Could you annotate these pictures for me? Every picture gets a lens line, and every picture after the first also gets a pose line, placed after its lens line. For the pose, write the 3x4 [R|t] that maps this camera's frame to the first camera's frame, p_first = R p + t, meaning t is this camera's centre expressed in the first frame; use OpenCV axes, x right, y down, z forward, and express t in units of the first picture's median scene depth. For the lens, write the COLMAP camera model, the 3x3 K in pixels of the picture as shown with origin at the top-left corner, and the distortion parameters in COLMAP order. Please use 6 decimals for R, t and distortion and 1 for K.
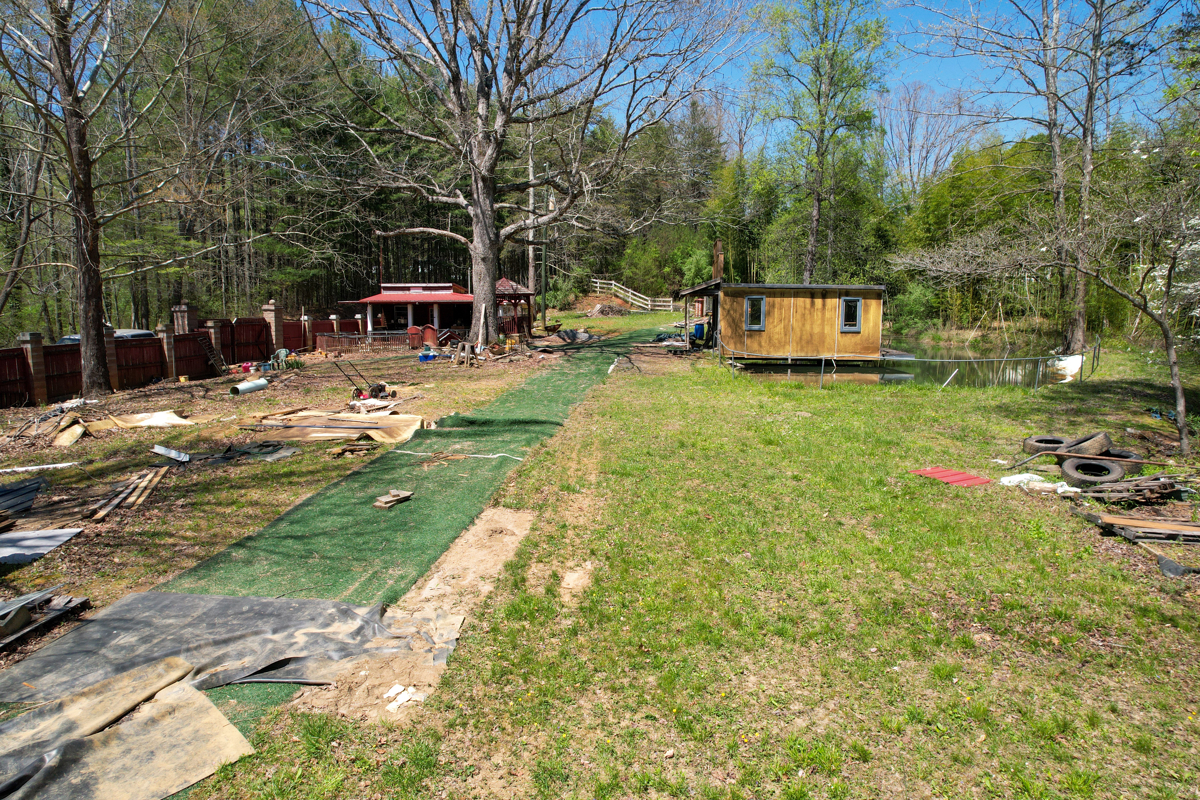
lens RADIAL K [[765.3, 0, 599.7], [0, 765.3, 408.9], [0, 0, 1]] dist [-0.071961, 0.060666]
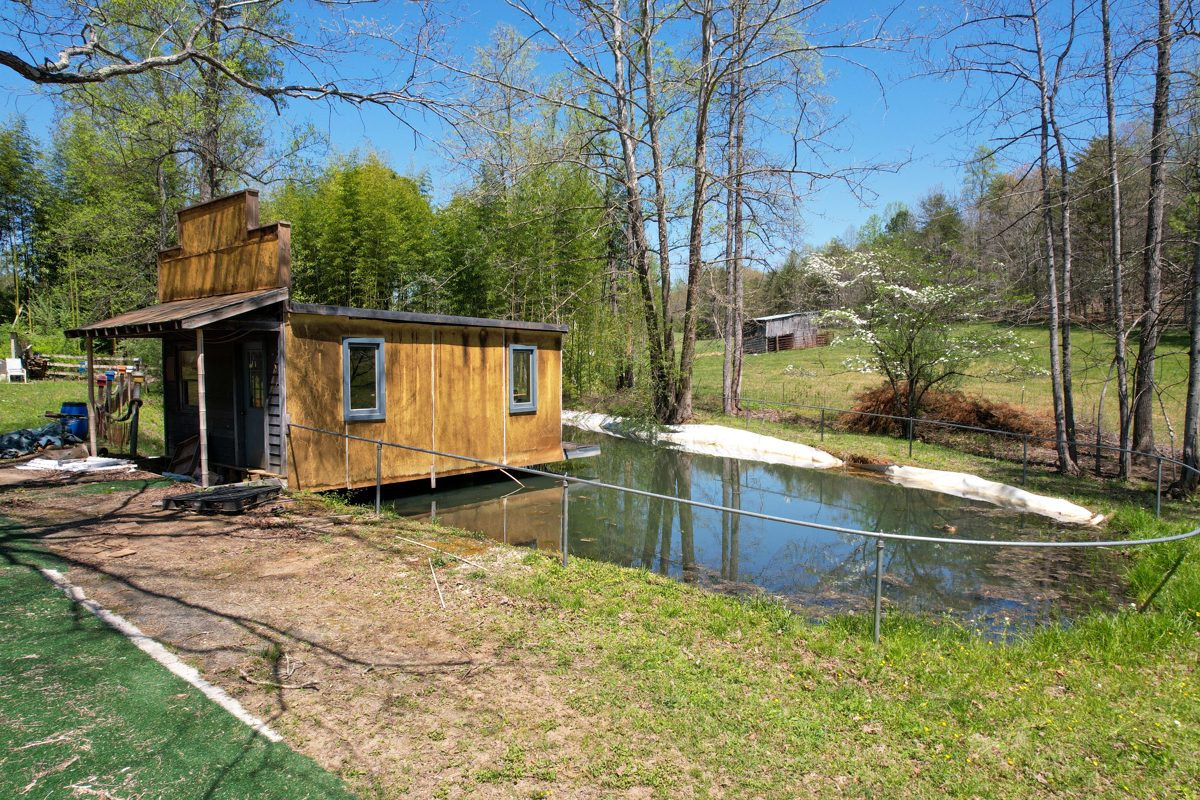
lens RADIAL K [[765.3, 0, 605.4], [0, 765.3, 403.5], [0, 0, 1]] dist [-0.071961, 0.060666]
pose [[0.540144, -0.043038, 0.840471, -0.073837], [0.106906, 0.994110, -0.017800, -0.091850], [-0.834755, 0.099466, 0.541564, 0.672318]]
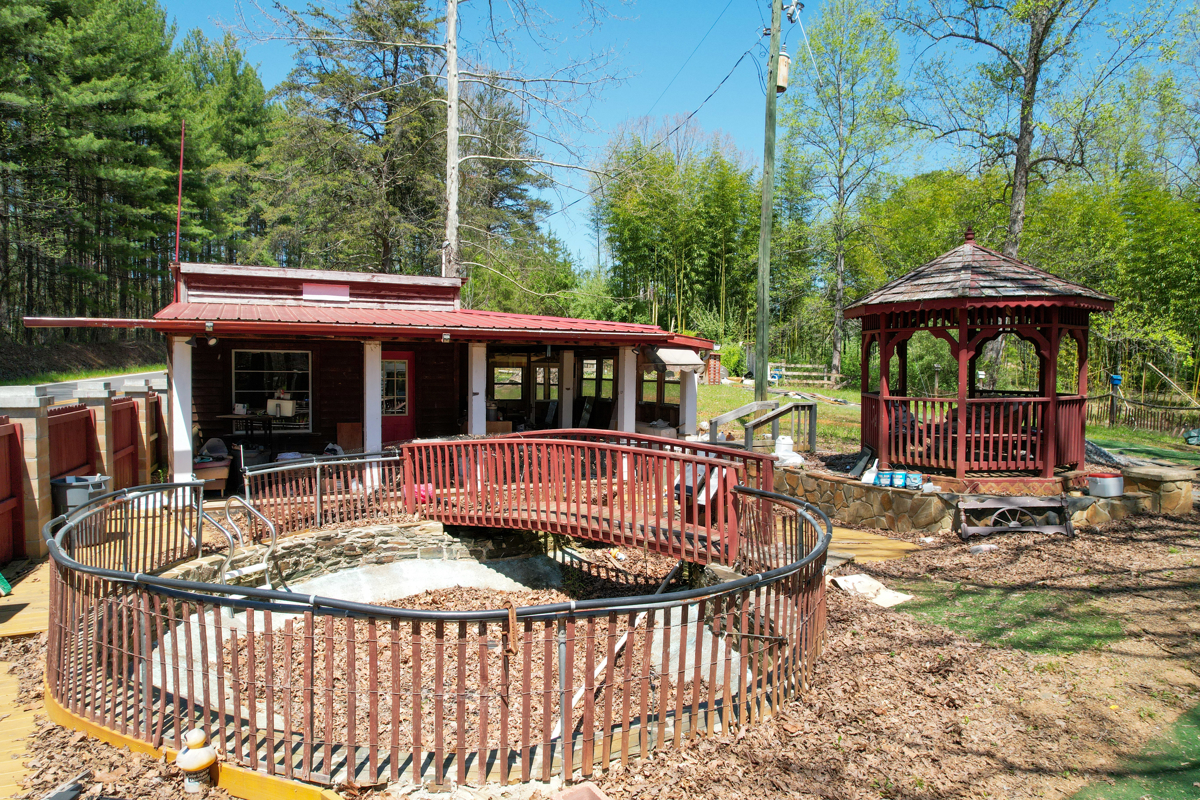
lens RADIAL K [[765.3, 0, 600.1], [0, 765.3, 406.9], [0, 0, 1]] dist [-0.071961, 0.060666]
pose [[0.846081, -0.018713, 0.532726, -0.455535], [0.063705, 0.995771, -0.066198, -0.135903], [-0.529234, 0.089946, 0.843695, 1.078017]]
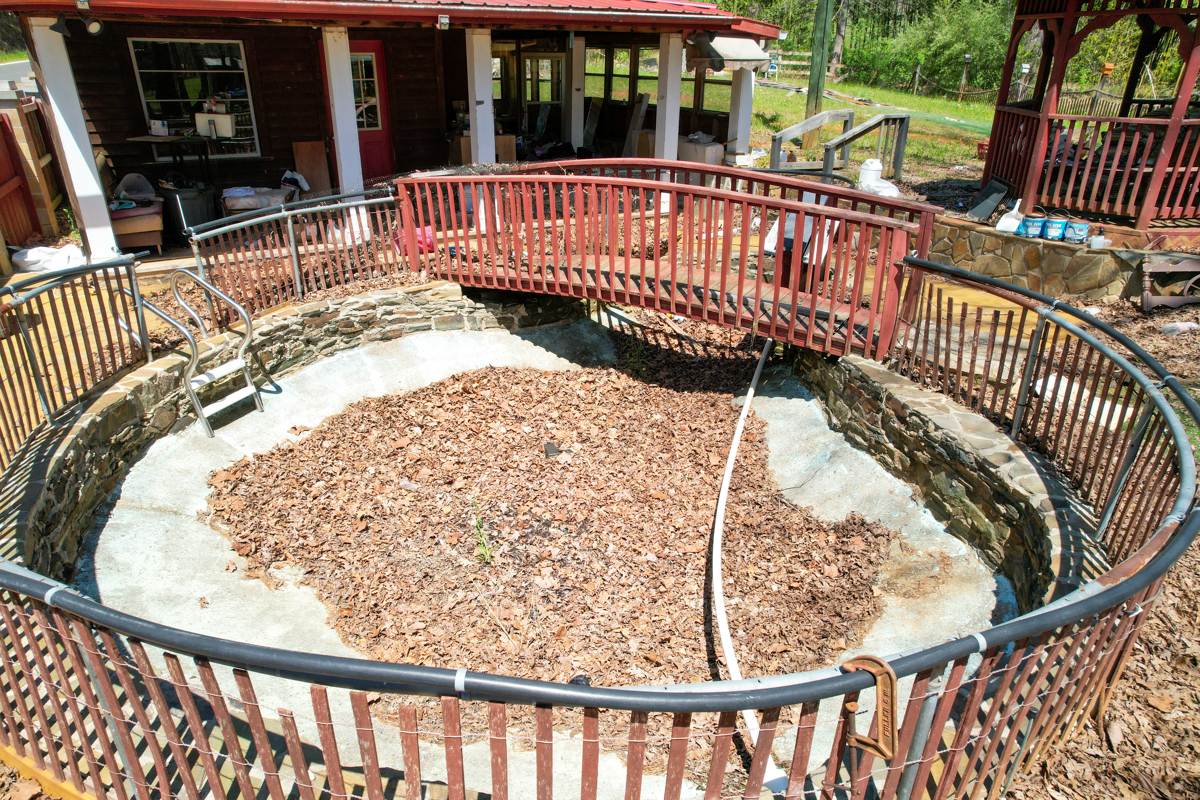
lens RADIAL K [[765.3, 0, 599.4], [0, 765.3, 406.5], [0, 0, 1]] dist [-0.071961, 0.060666]
pose [[0.810299, -0.240508, 0.534388, -0.447569], [0.069416, 0.944873, 0.319995, -0.151376], [-0.581890, -0.222197, 0.782325, 1.157386]]
